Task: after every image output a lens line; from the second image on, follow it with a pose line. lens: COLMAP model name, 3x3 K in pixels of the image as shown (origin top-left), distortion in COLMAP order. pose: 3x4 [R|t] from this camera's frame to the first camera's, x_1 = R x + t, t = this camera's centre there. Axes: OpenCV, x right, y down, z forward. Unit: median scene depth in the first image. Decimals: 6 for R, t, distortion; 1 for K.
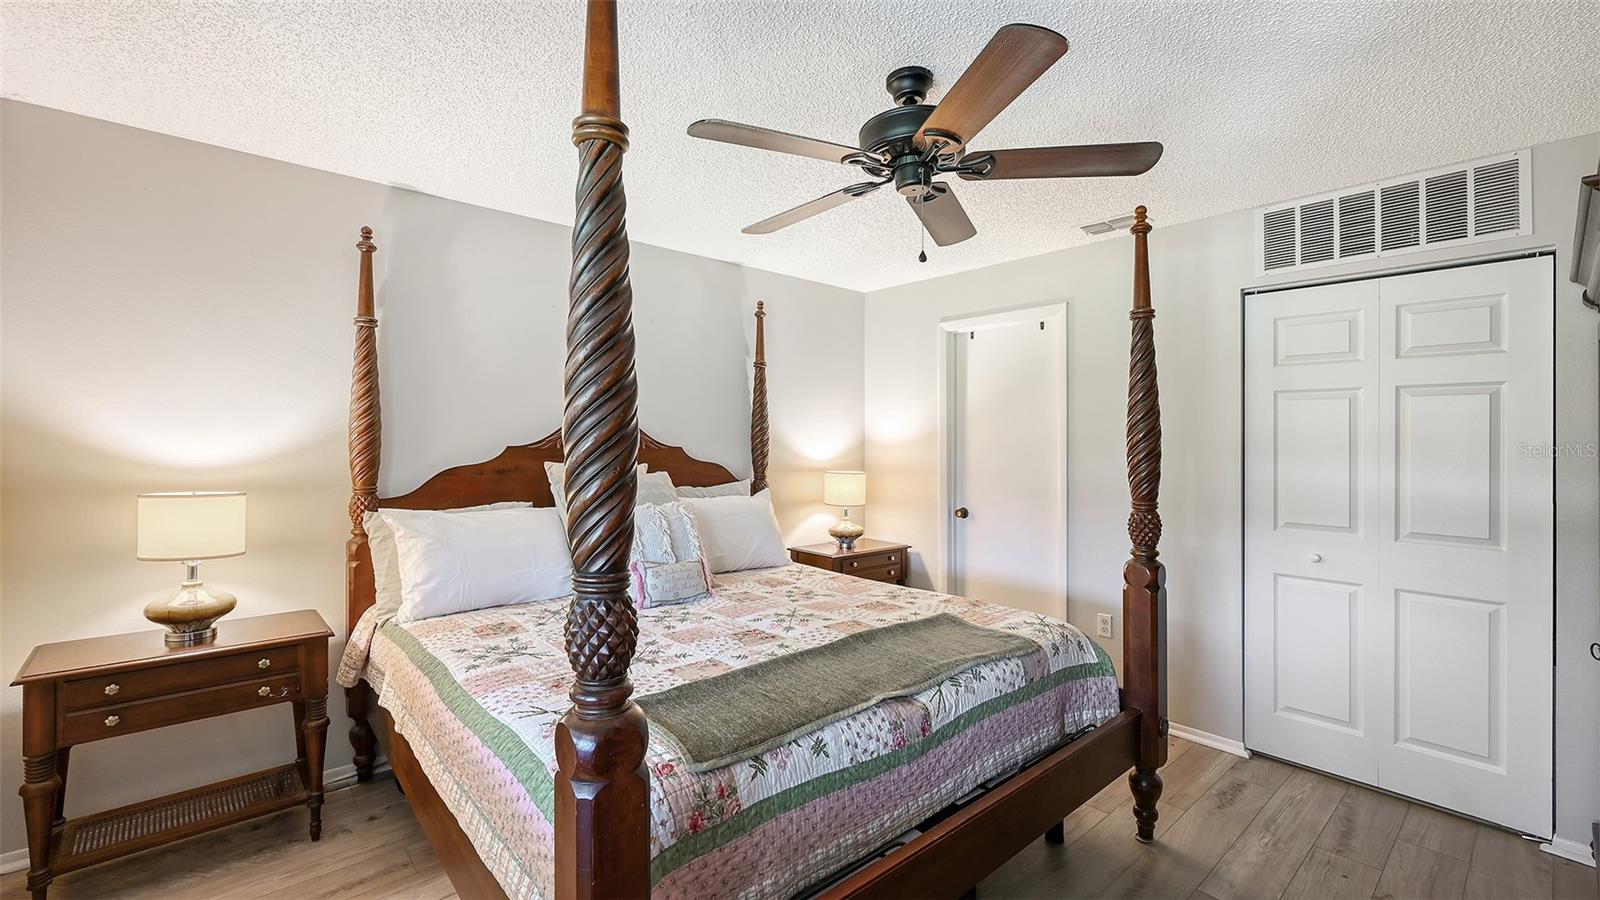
lens RADIAL K [[670.2, 0, 800.0], [0, 670.2, 450.0], [0, 0, 1]] dist [-0.001428, -0.000089]
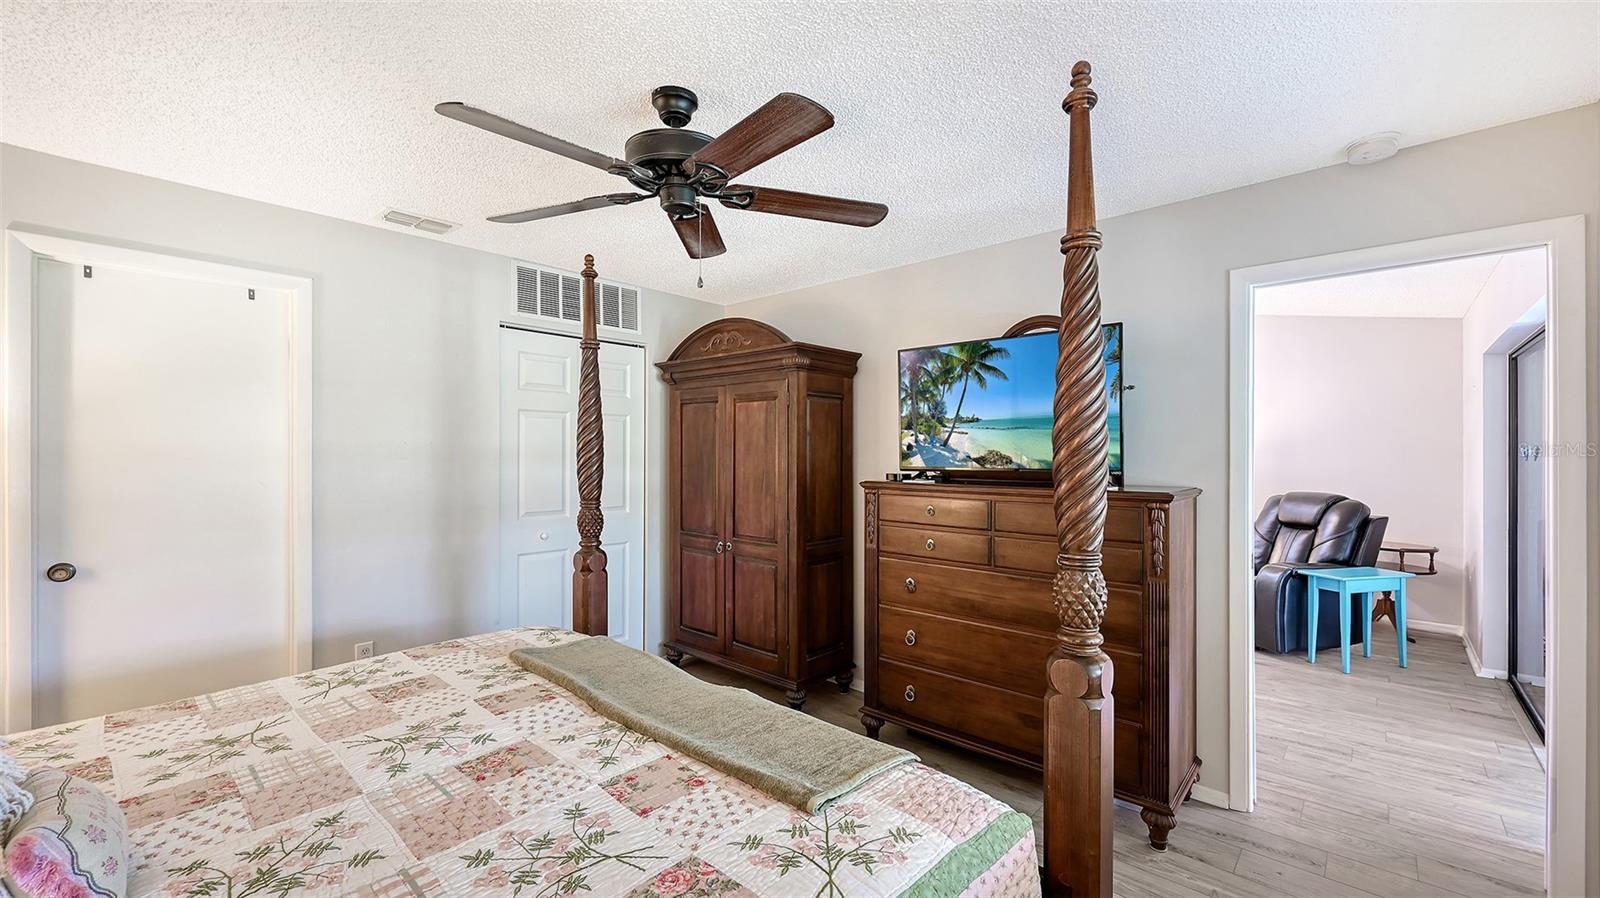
lens RADIAL K [[641.6, 0, 805.9], [0, 641.6, 451.9], [0, 0, 1]] dist [-0.000854, -0.000078]
pose [[-0.119857, -0.010587, 0.992735, -0.683983], [0.004330, 0.999928, 0.011186, -0.023764], [-0.992782, 0.005639, -0.119802, 0.756410]]
